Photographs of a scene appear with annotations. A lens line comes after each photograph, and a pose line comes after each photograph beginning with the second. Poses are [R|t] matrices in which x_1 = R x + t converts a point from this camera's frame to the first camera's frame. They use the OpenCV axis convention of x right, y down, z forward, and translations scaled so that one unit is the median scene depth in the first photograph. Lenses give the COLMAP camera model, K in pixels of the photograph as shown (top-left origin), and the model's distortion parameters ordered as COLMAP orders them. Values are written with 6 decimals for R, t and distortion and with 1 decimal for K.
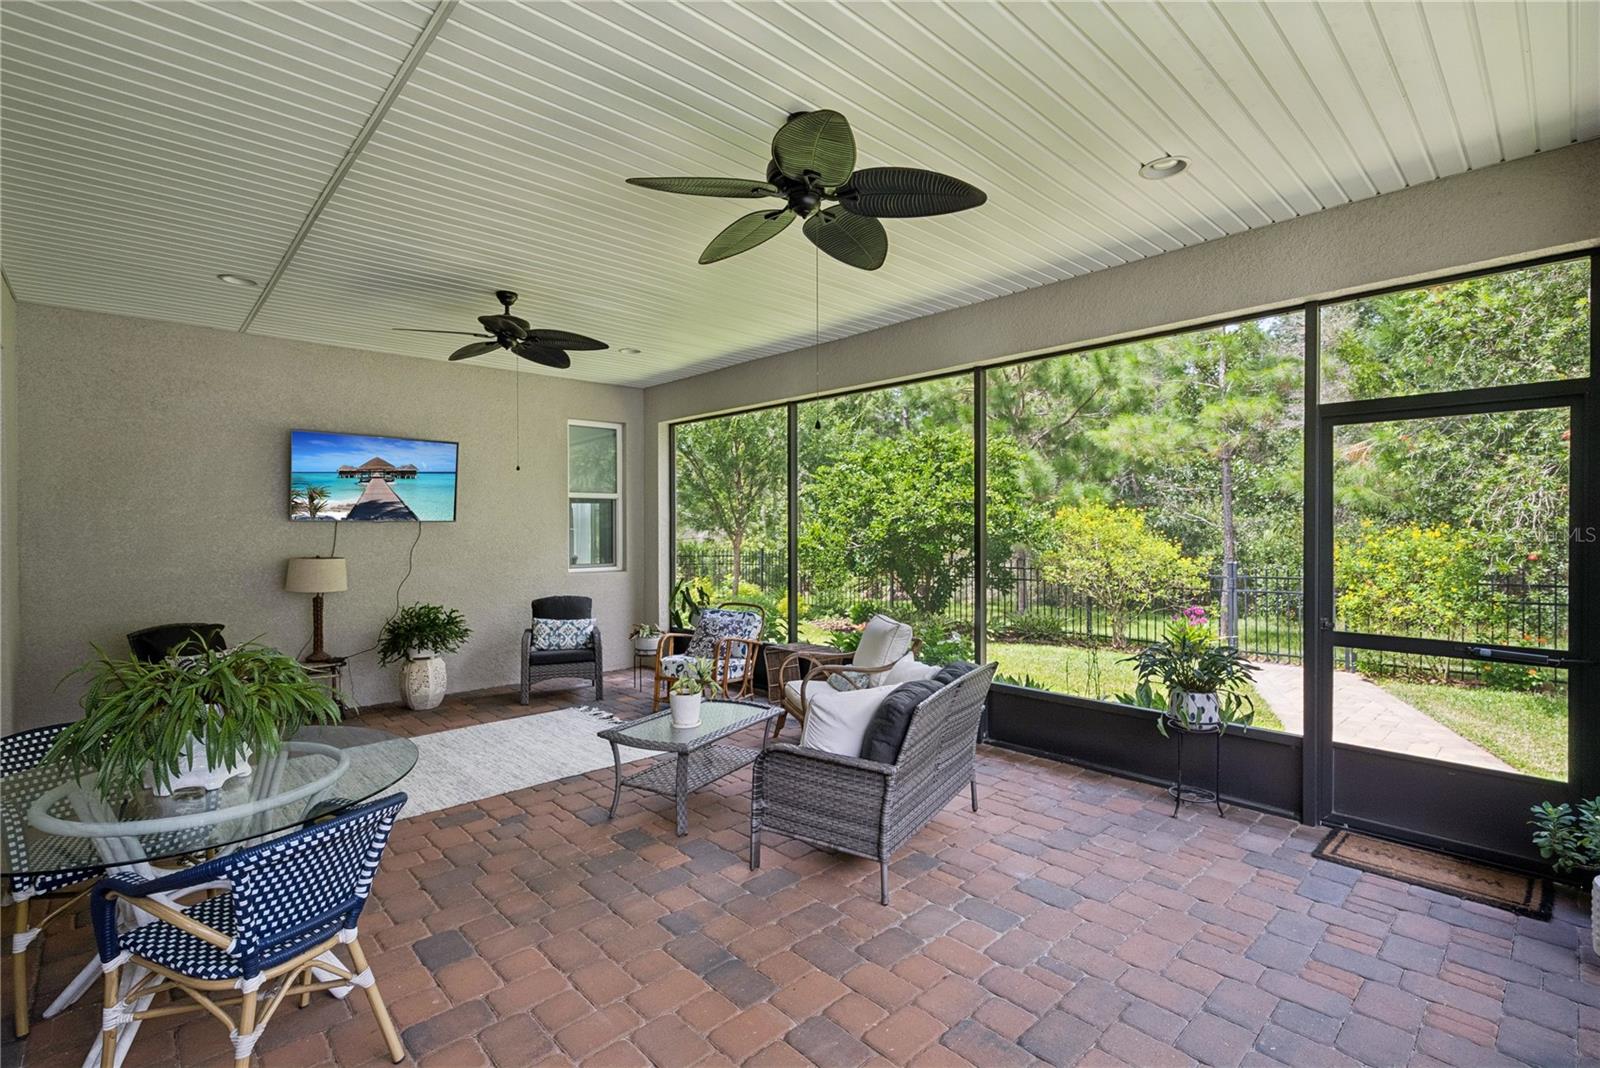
lens RADIAL K [[736.2, 0, 795.7], [0, 736.2, 535.0], [0, 0, 1]] dist [-0.003243, 0.002752]
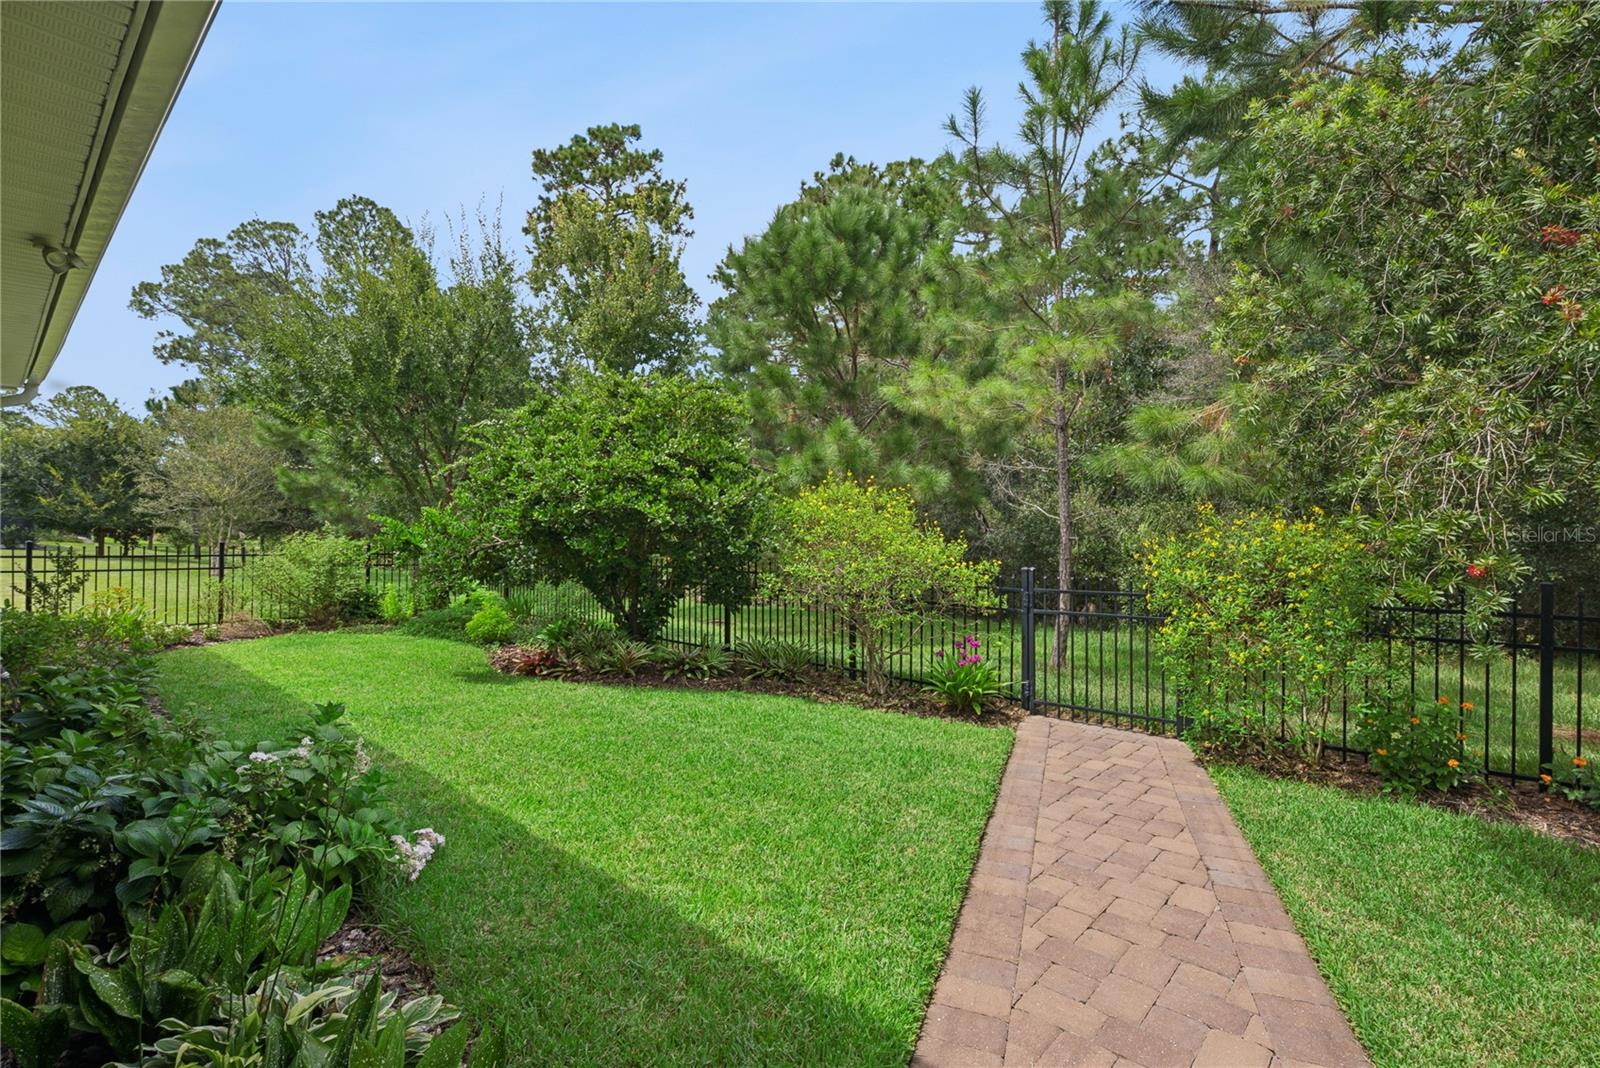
lens RADIAL K [[736.2, 0, 805.0], [0, 736.2, 528.5], [0, 0, 1]] dist [-0.003243, 0.002752]
pose [[0.995721, 0.001823, 0.092396, 0.453401], [-0.001615, 0.999996, -0.002329, 0.004006], [-0.092400, 0.002170, 0.995720, 0.486881]]
